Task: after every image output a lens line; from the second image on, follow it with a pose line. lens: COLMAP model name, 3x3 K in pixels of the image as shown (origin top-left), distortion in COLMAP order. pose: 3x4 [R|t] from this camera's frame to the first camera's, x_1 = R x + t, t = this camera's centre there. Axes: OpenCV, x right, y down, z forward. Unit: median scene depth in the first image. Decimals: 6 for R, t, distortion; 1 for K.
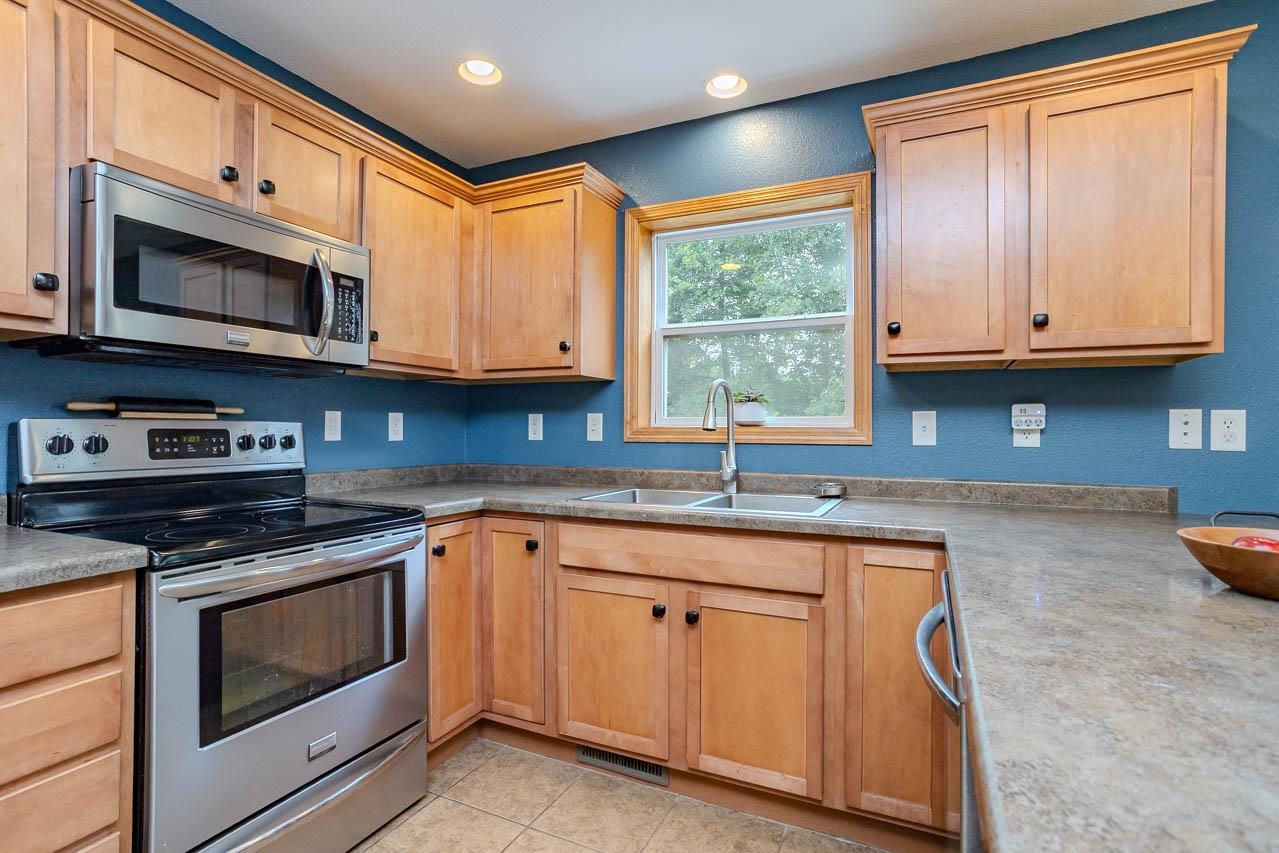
lens RADIAL K [[625.7, 0, 631.3], [0, 625.7, 430.3], [0, 0, 1]] dist [-0.043061, 0.027471]
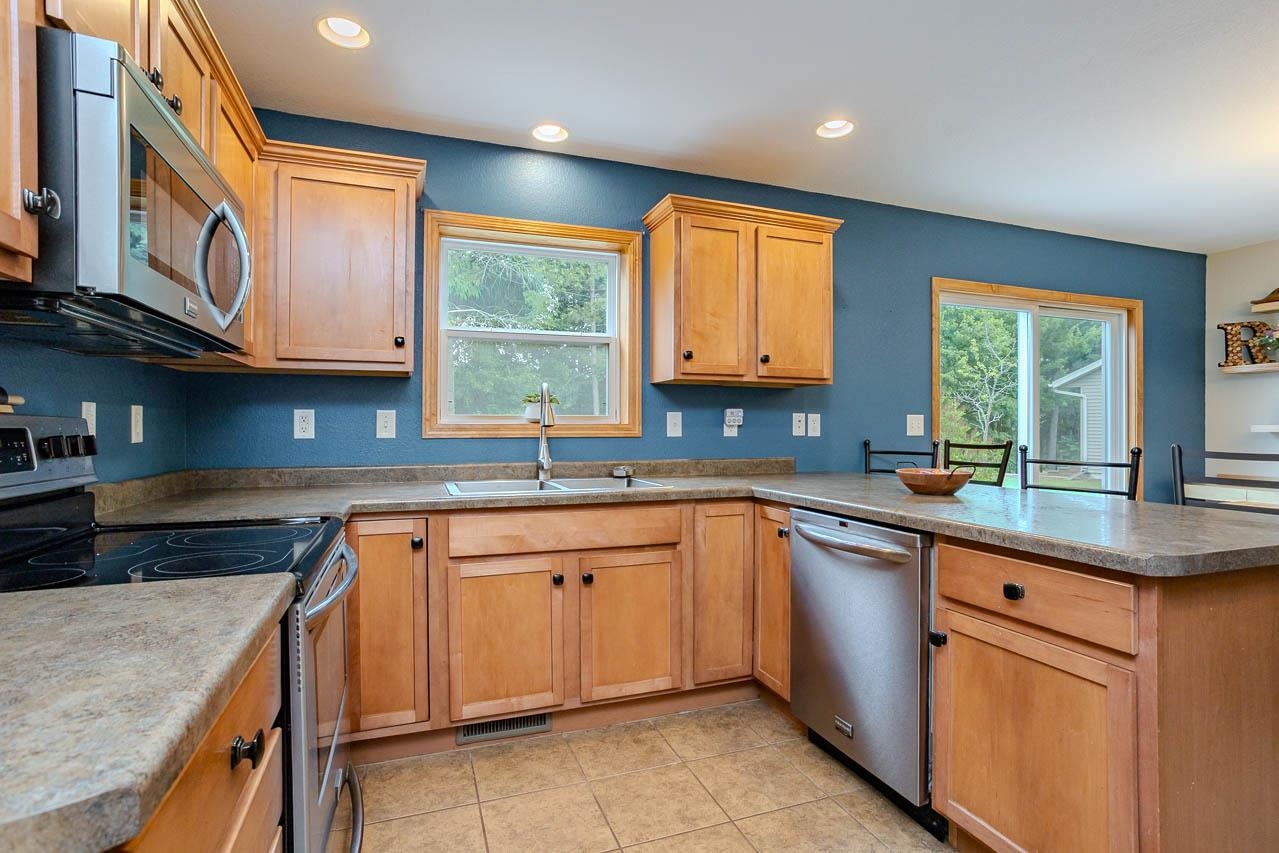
lens RADIAL K [[625.7, 0, 641.4], [0, 625.7, 429.9], [0, 0, 1]] dist [-0.043061, 0.027471]
pose [[0.697710, -0.009036, 0.716323, -0.653314], [0.003786, 0.999953, 0.008926, -0.003549], [-0.716370, -0.003516, 0.697711, 0.059319]]
